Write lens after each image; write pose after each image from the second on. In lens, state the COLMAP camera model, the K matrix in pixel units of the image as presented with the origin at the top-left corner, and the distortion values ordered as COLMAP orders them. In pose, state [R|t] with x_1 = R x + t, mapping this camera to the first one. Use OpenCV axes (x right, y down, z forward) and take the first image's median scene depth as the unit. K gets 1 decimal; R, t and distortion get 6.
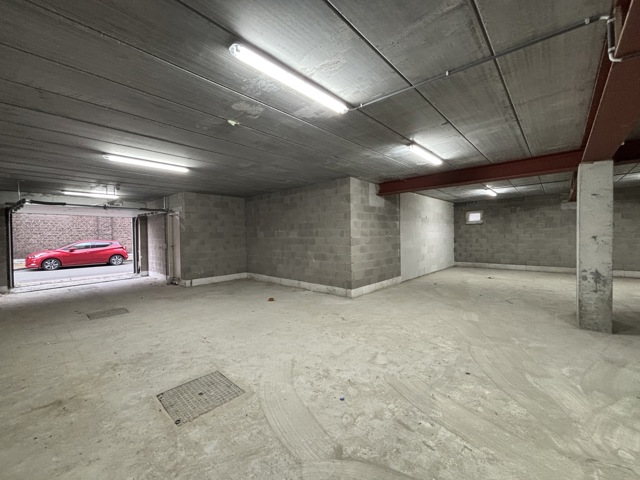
lens RADIAL K [[257.4, 0, 319.4], [0, 257.4, 238.9], [0, 0, 1]] dist [0.000067, -0.000704]
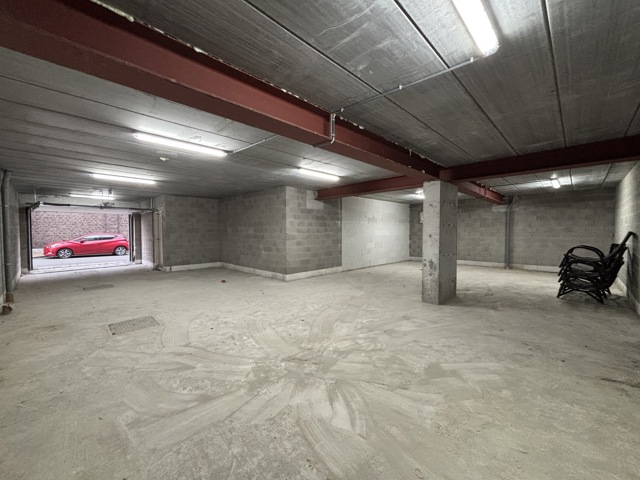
lens RADIAL K [[257.4, 0, 319.4], [0, 257.4, 238.9], [0, 0, 1]] dist [0.000067, -0.000704]
pose [[0.999169, 0.013723, -0.038369, 0.289297], [-0.013116, 0.999786, 0.016017, -0.002153], [0.038580, -0.015501, 0.999135, -0.225240]]
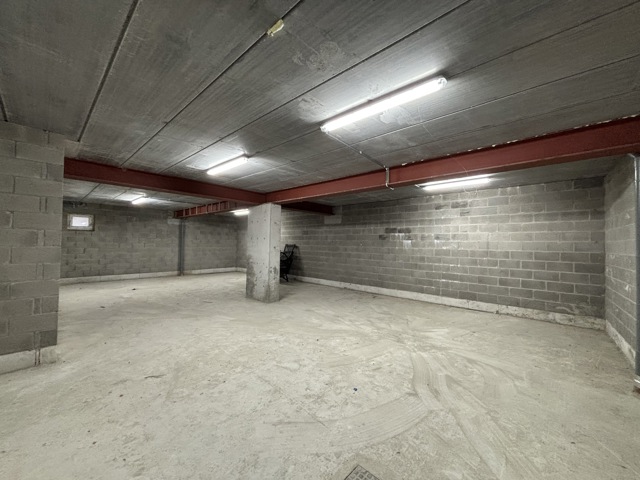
lens RADIAL K [[257.4, 0, 319.4], [0, 257.4, 238.9], [0, 0, 1]] dist [0.000067, -0.000704]
pose [[-0.012544, 0.033299, 0.999367, -0.364603], [-0.000232, 0.999445, -0.033305, -0.003927], [-0.999921, -0.000649, -0.012529, 0.396573]]
